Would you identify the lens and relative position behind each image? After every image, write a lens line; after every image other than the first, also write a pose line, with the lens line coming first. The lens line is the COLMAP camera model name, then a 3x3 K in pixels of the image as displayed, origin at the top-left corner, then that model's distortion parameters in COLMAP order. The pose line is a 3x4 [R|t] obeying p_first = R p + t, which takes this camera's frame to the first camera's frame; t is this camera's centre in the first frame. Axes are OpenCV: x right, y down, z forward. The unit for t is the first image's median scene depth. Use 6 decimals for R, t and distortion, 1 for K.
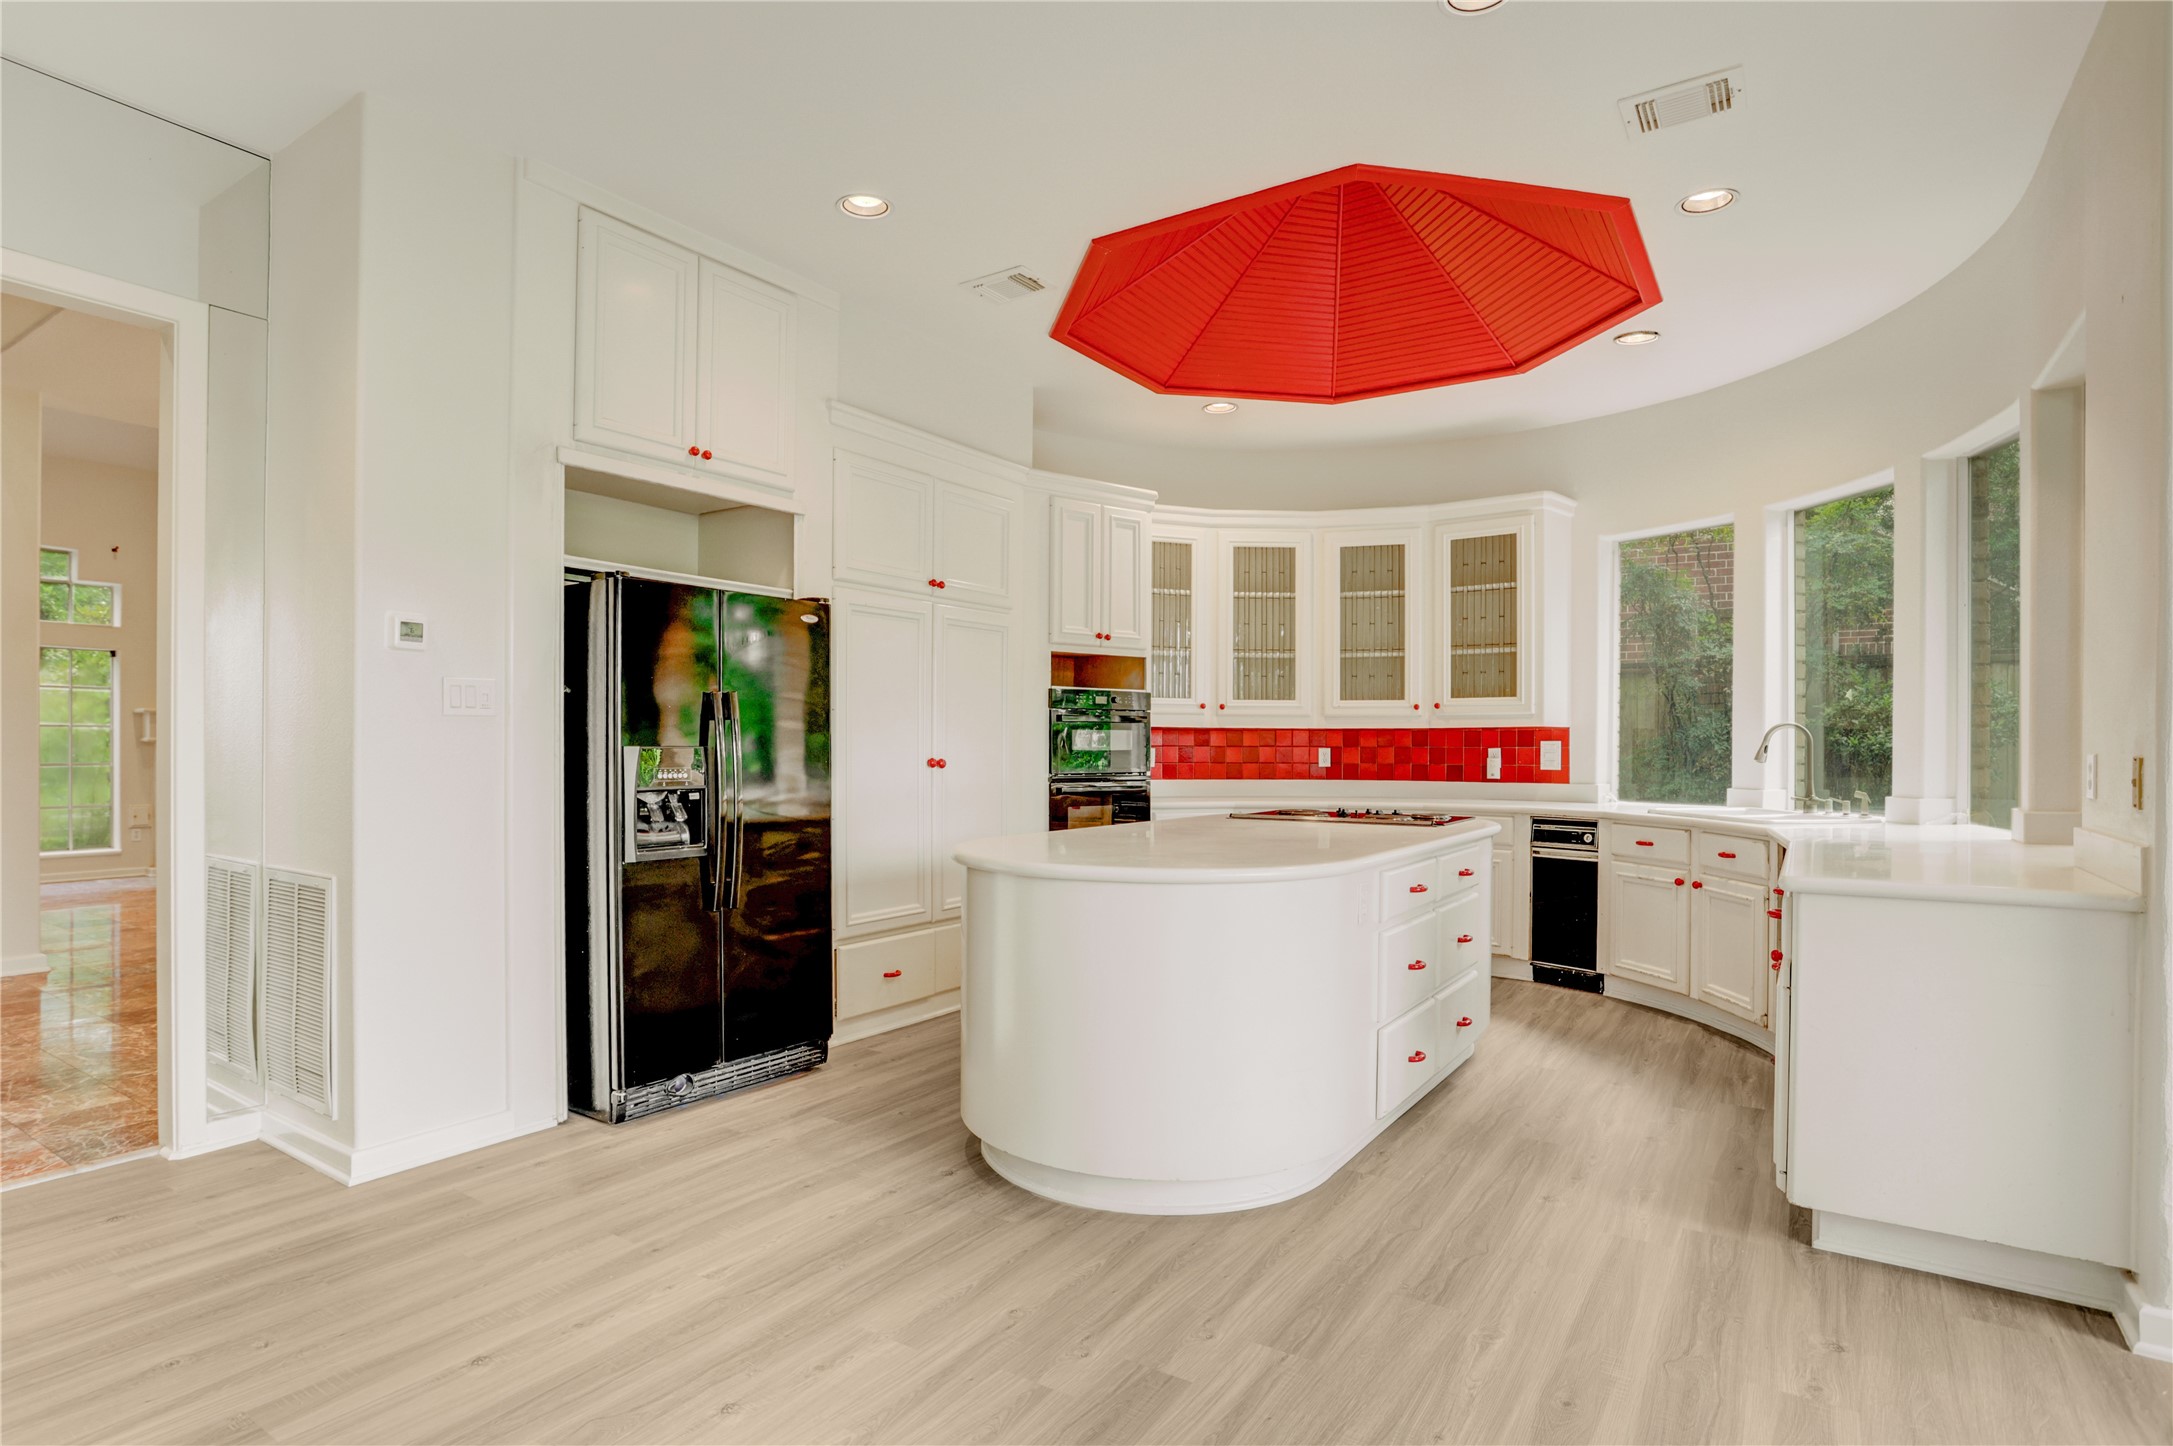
lens RADIAL K [[1127.6, 0, 1076.2], [0, 1127.6, 740.4], [0, 0, 1]] dist [-0.058123, 0.014481]
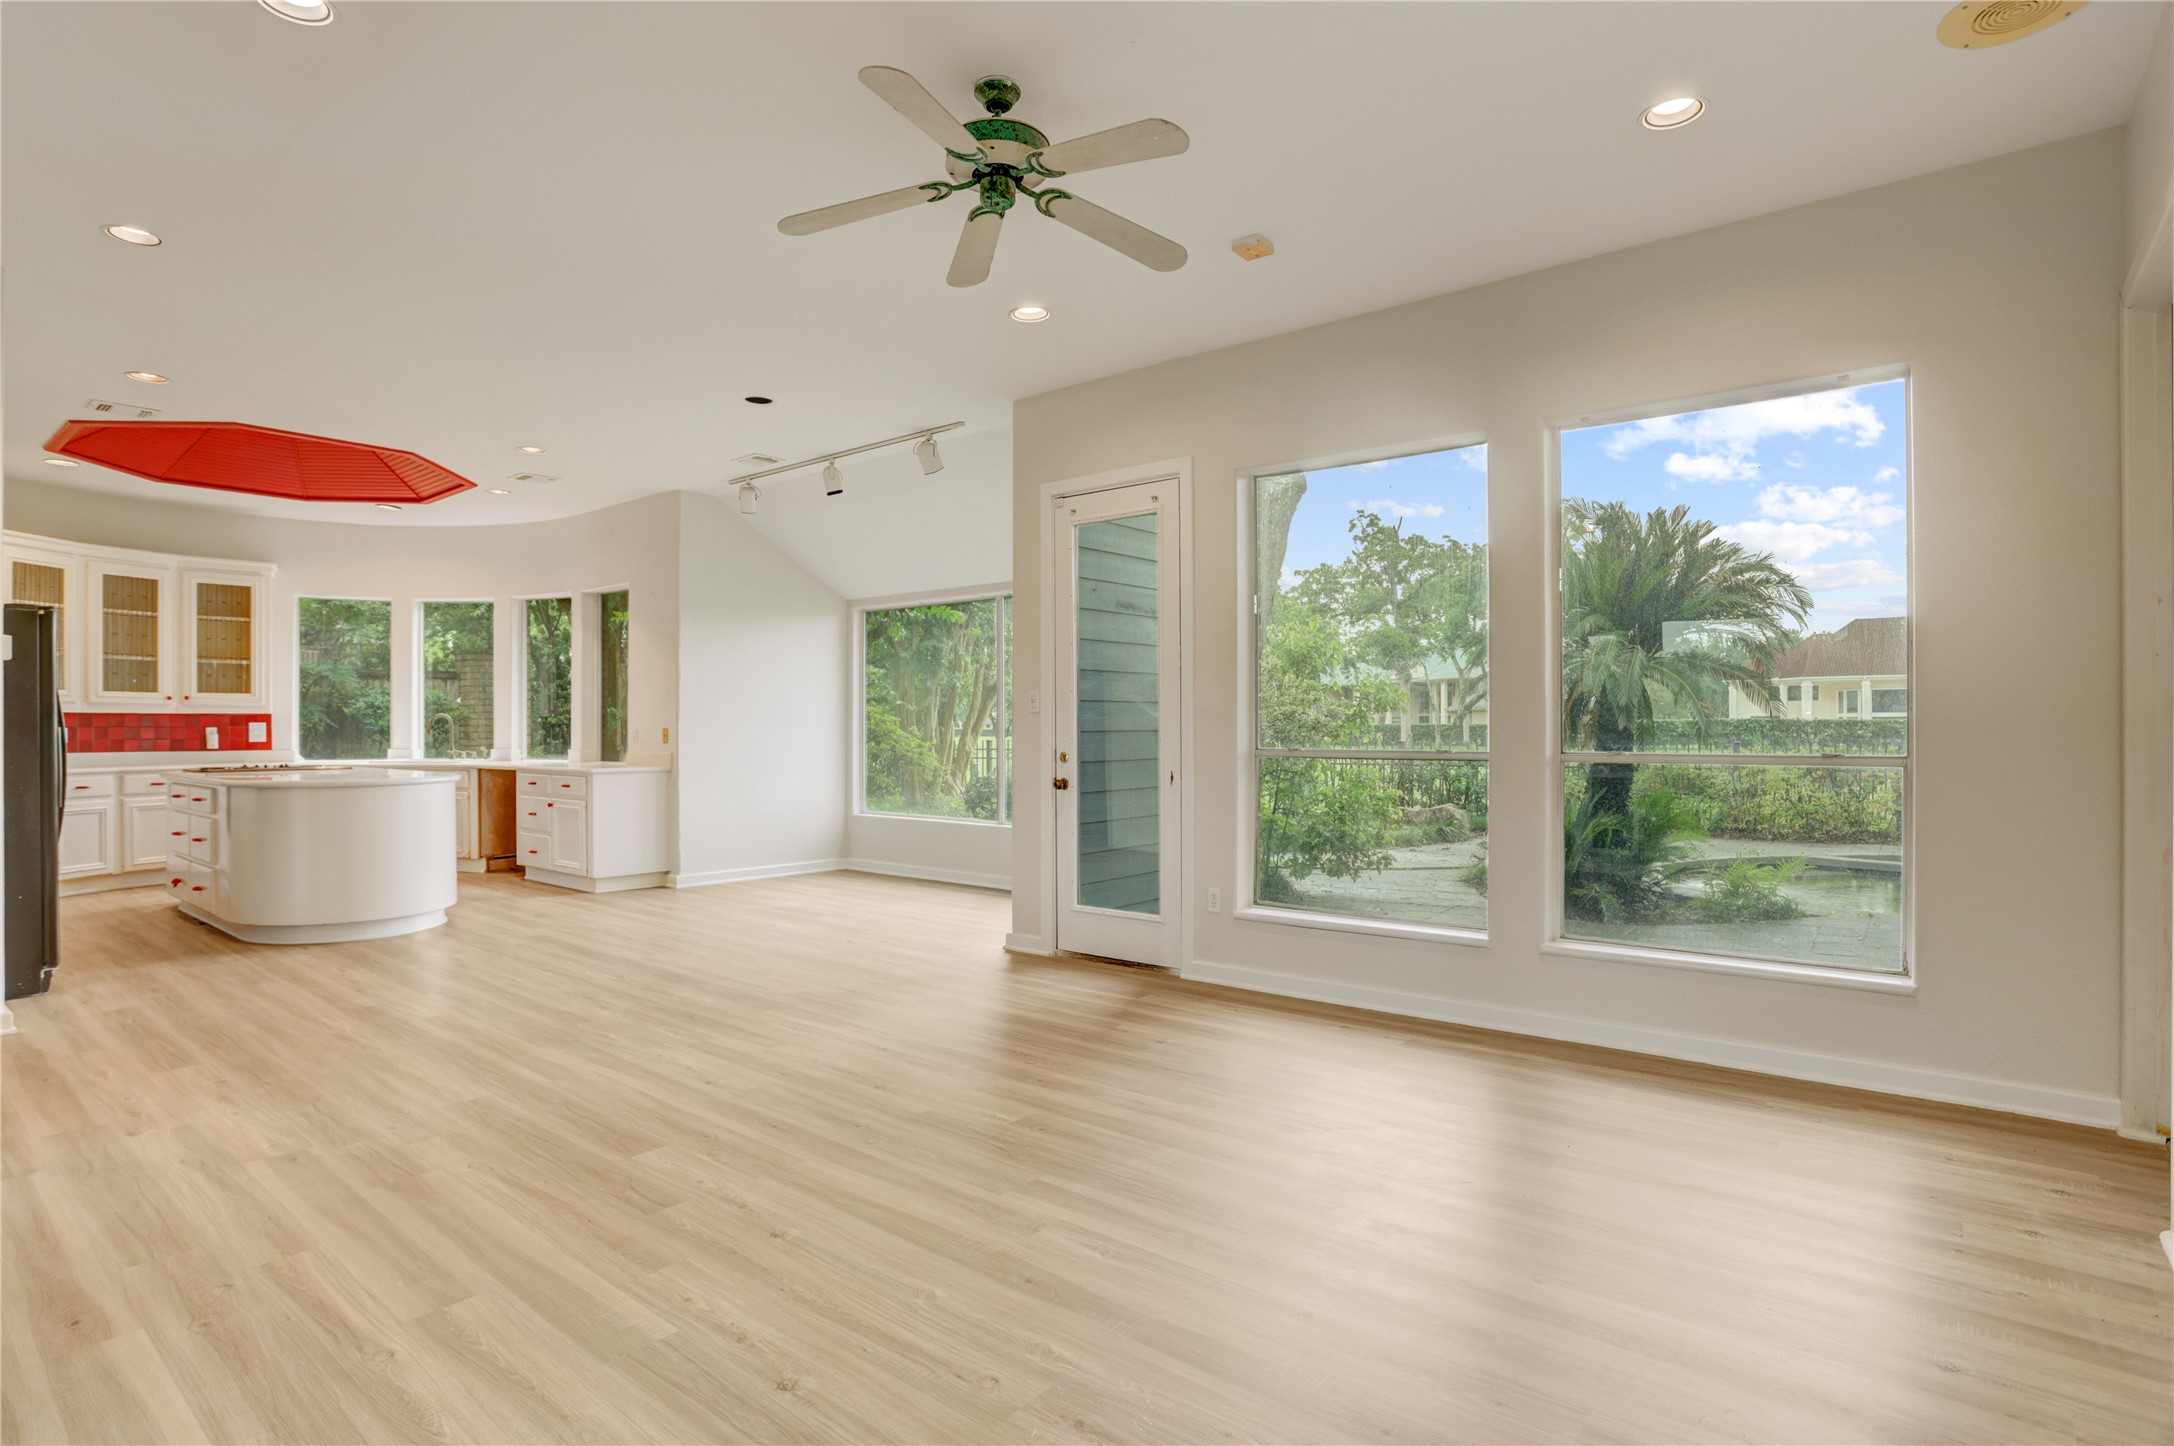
lens RADIAL K [[1091.8, 0, 1067.3], [0, 1091.8, 726.4], [0, 0, 1]] dist [-0.051616, 0.013888]
pose [[0.097022, -0.001654, 0.995281, -1.007604], [-0.005741, 0.999981, 0.002221, -0.004340], [-0.995266, -0.005929, 0.097010, -0.270176]]
